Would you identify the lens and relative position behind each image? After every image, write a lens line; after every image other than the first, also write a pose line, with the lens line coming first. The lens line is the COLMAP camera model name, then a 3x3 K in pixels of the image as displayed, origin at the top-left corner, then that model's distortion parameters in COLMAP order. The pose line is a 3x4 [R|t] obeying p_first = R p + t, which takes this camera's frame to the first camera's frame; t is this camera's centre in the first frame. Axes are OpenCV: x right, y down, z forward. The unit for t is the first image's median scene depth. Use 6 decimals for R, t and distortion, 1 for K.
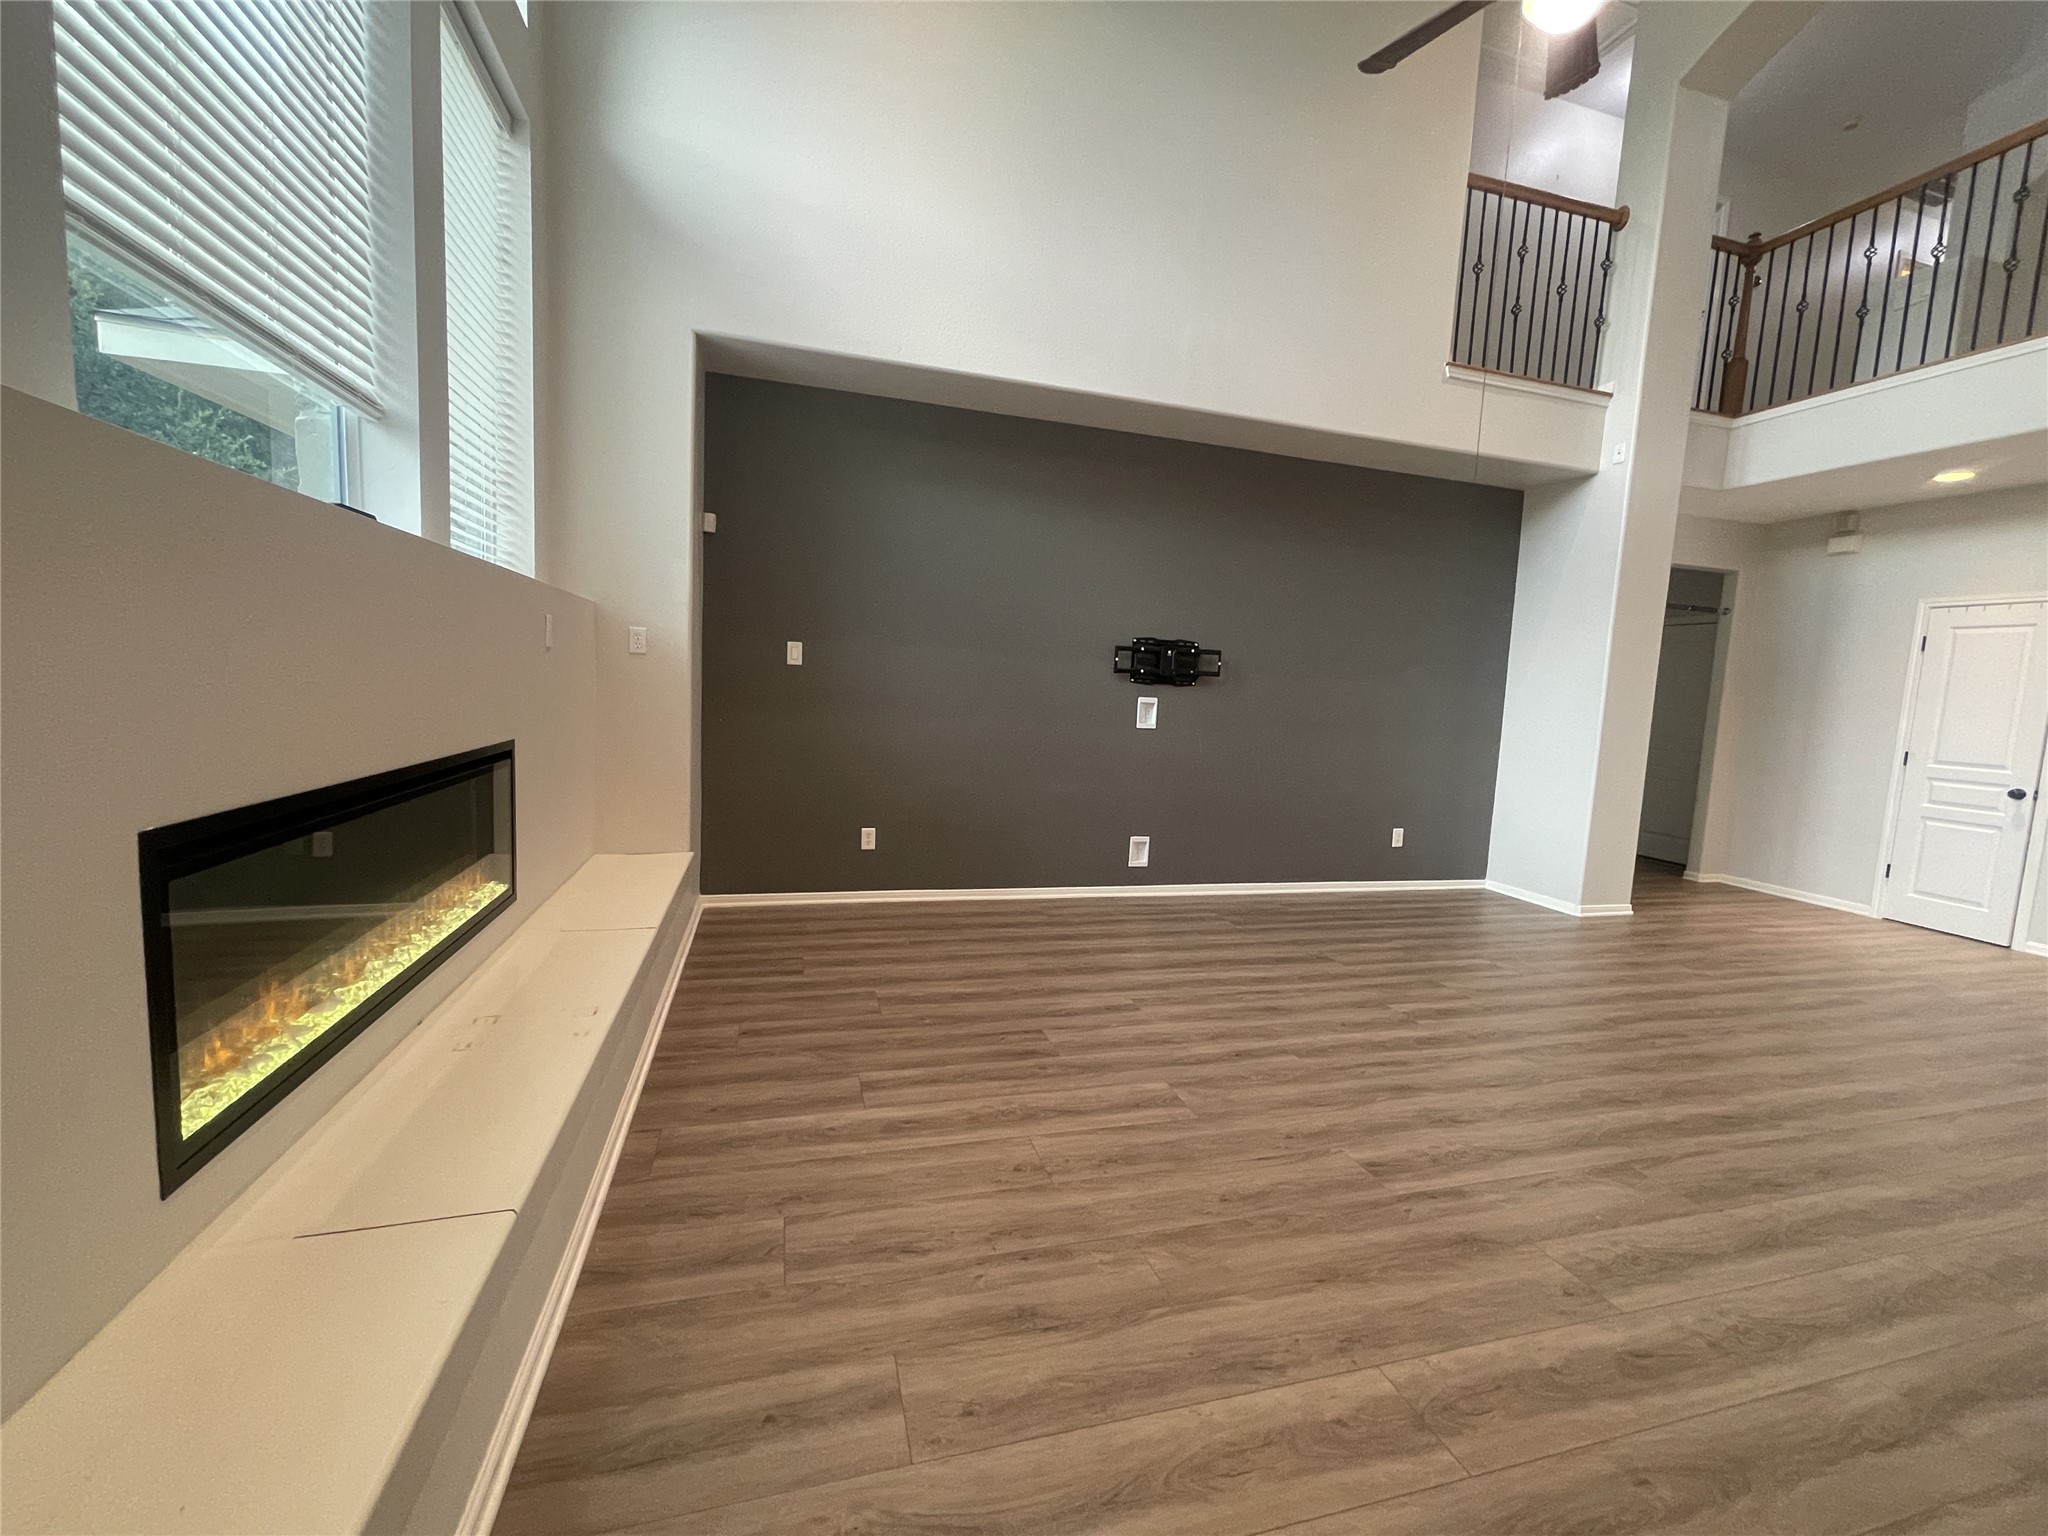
lens RADIAL K [[826.9, 0, 1023.2], [0, 826.9, 760.9], [0, 0, 1]] dist [0.000972, 0.000106]
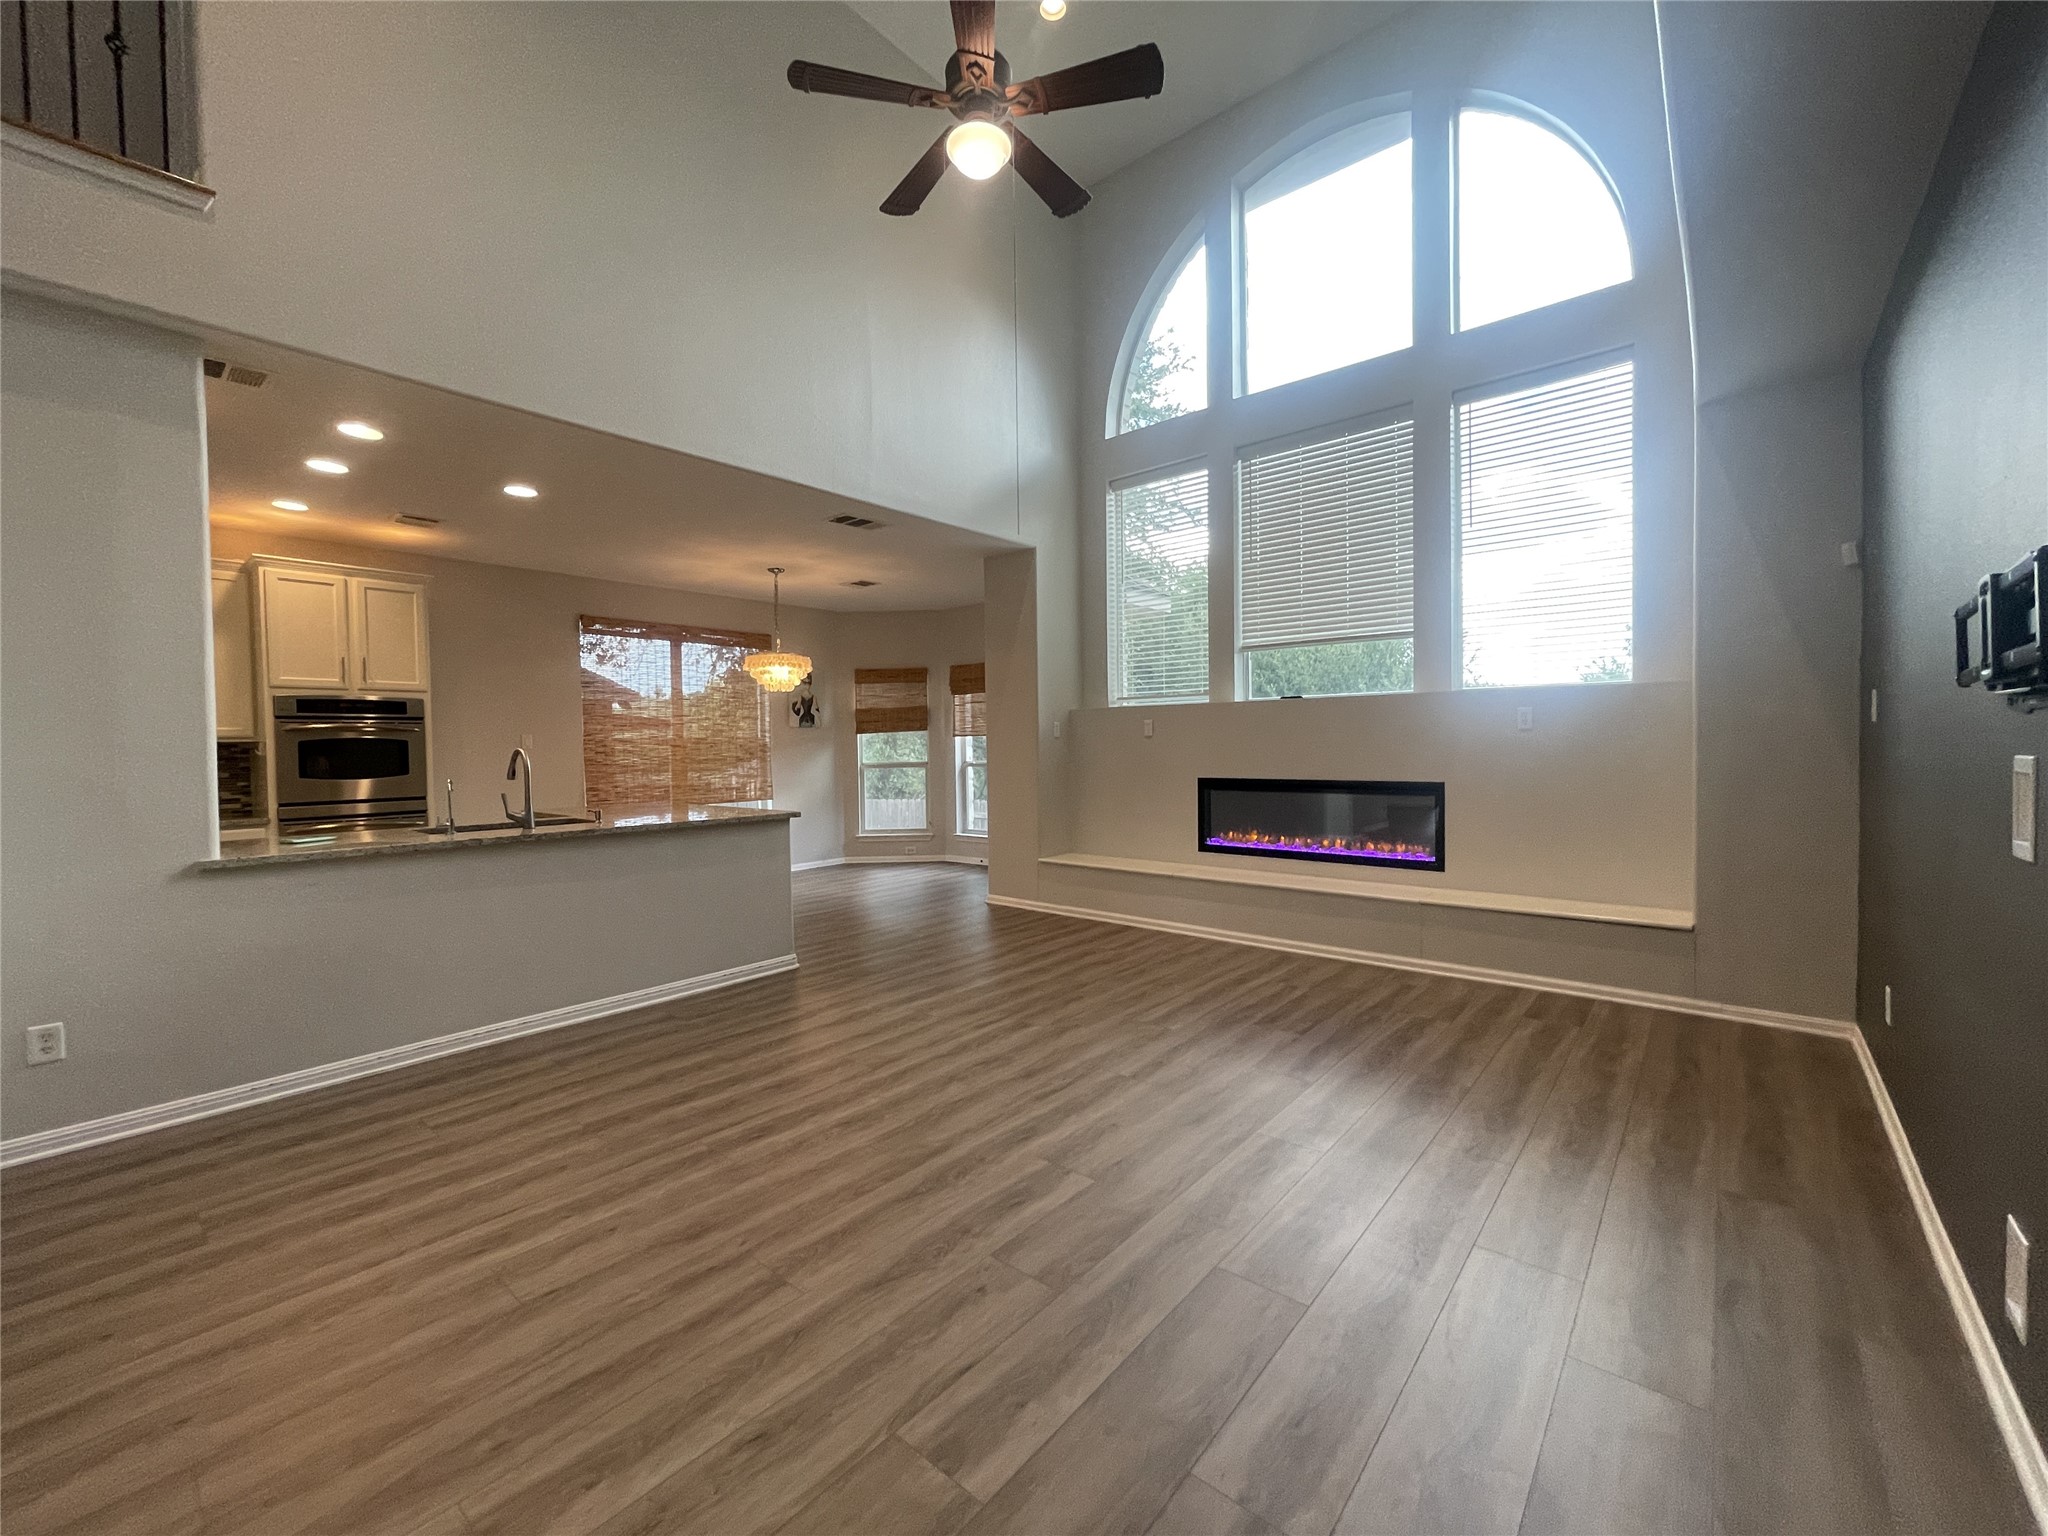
lens RADIAL K [[826.9, 0, 1023.2], [0, 826.9, 760.9], [0, 0, 1]] dist [0.000972, 0.000106]
pose [[-0.831521, -0.030759, -0.554640, 1.167326], [-0.083770, 0.993991, 0.070463, -0.123997], [0.549140, 0.105053, -0.829101, 1.988378]]
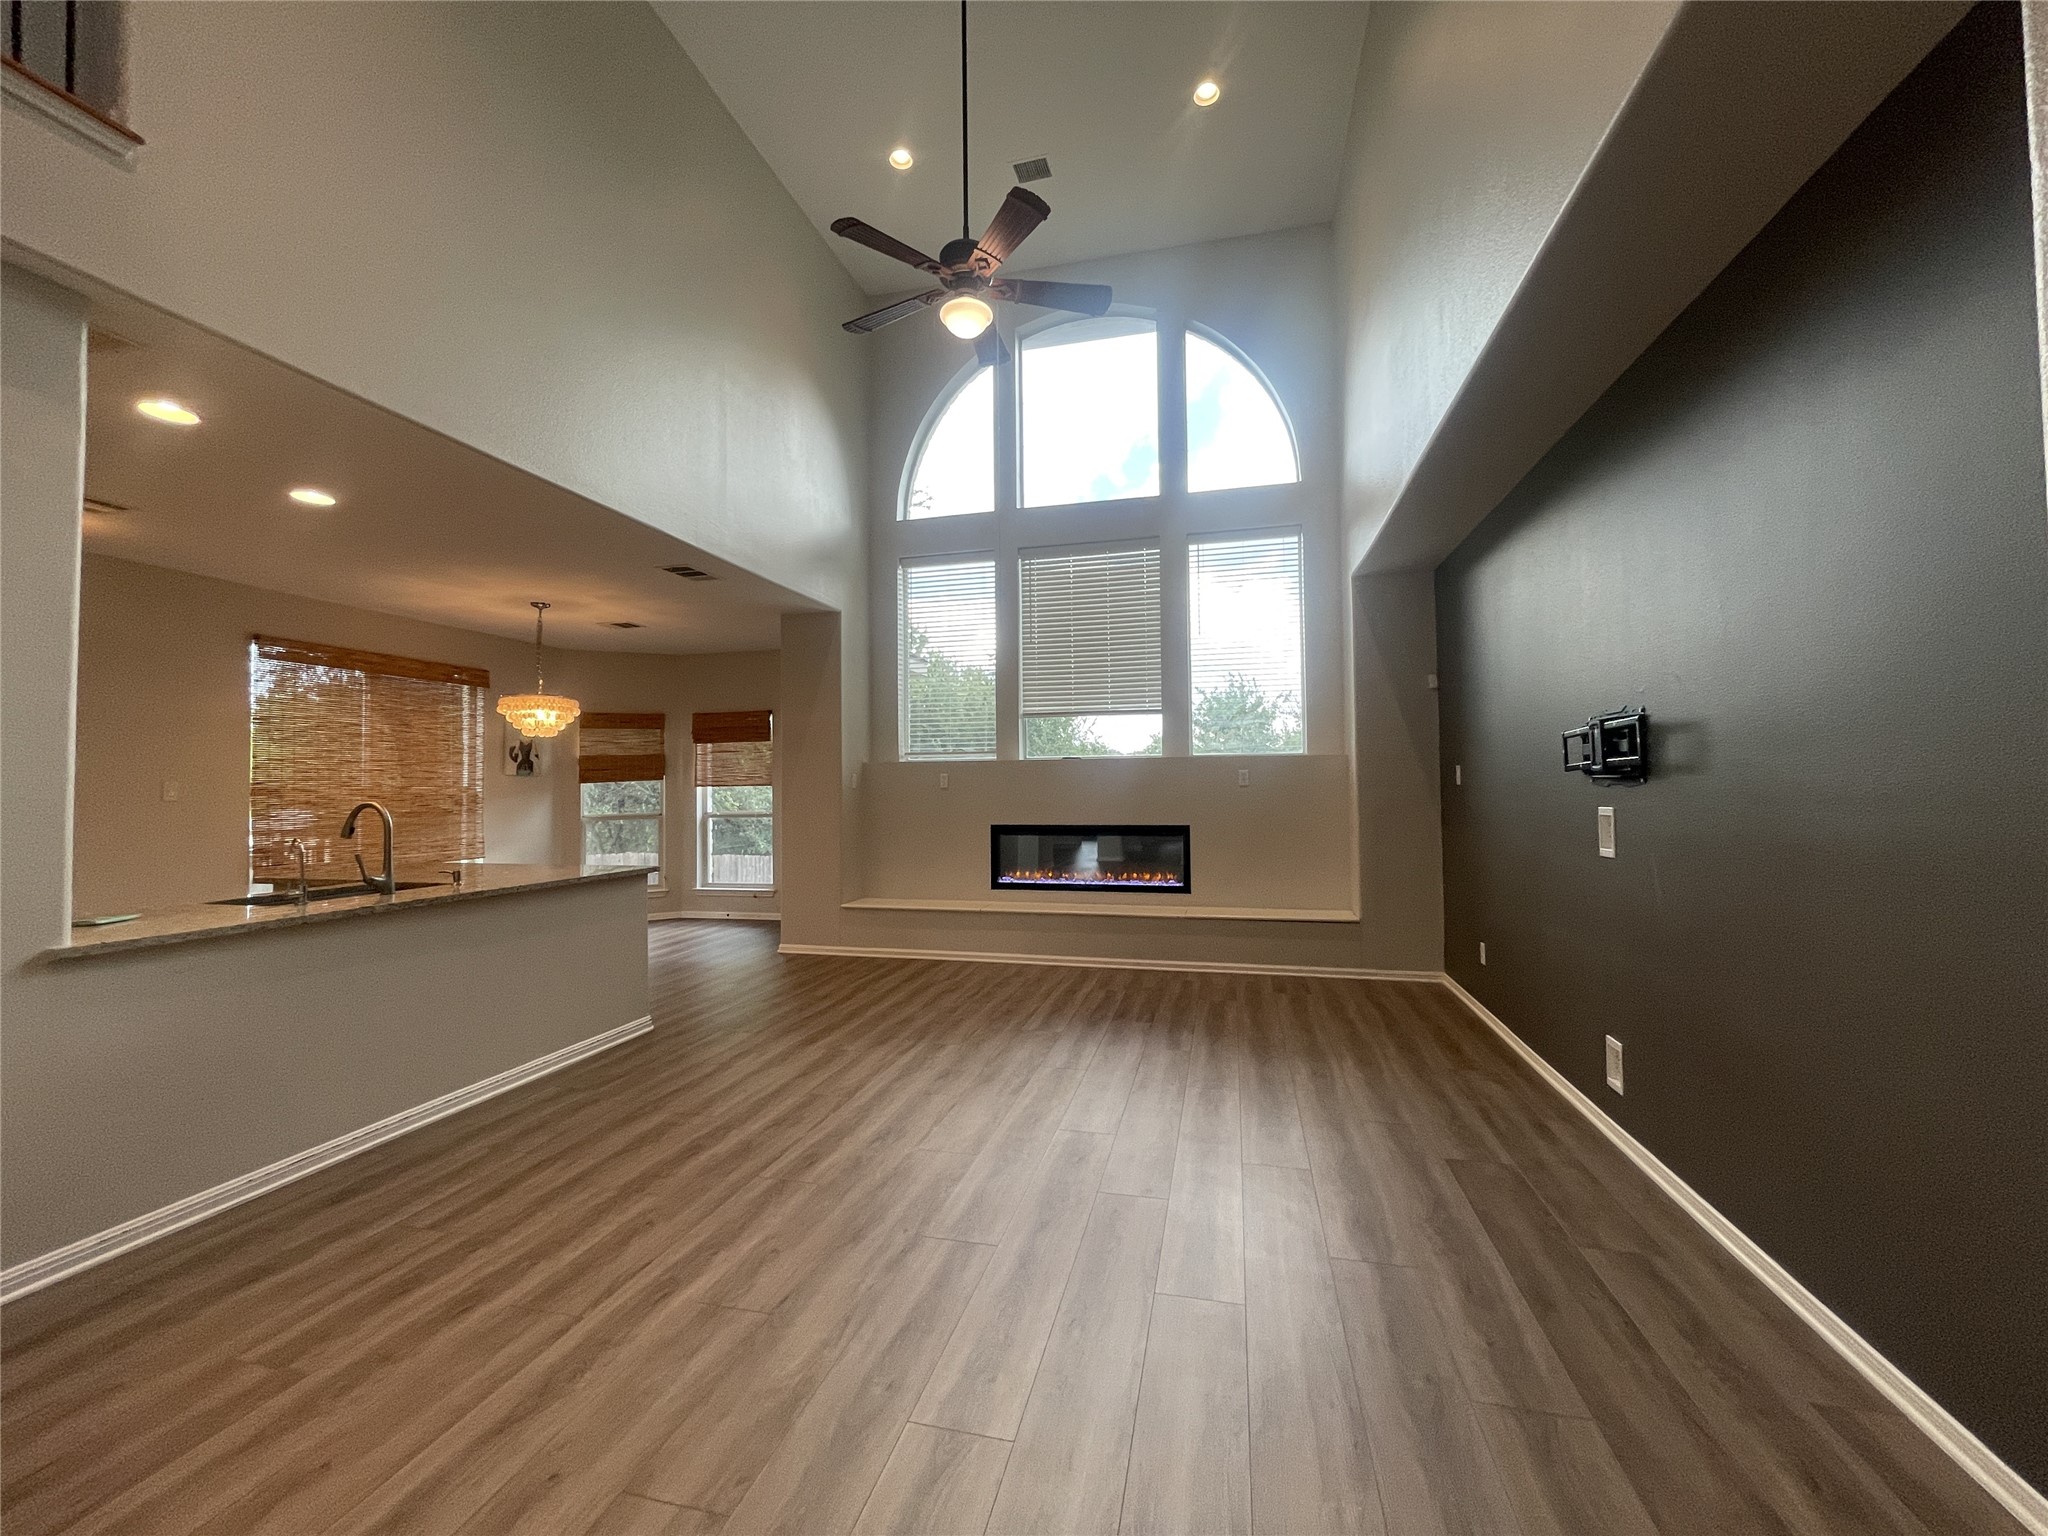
lens RADIAL K [[826.9, 0, 1023.2], [0, 826.9, 760.9], [0, 0, 1]] dist [0.000972, 0.000106]
pose [[-0.499070, -0.076959, -0.863138, 1.712409], [-0.099872, 0.994520, -0.030927, -0.090233], [0.860787, 0.070769, -0.504021, 1.771296]]
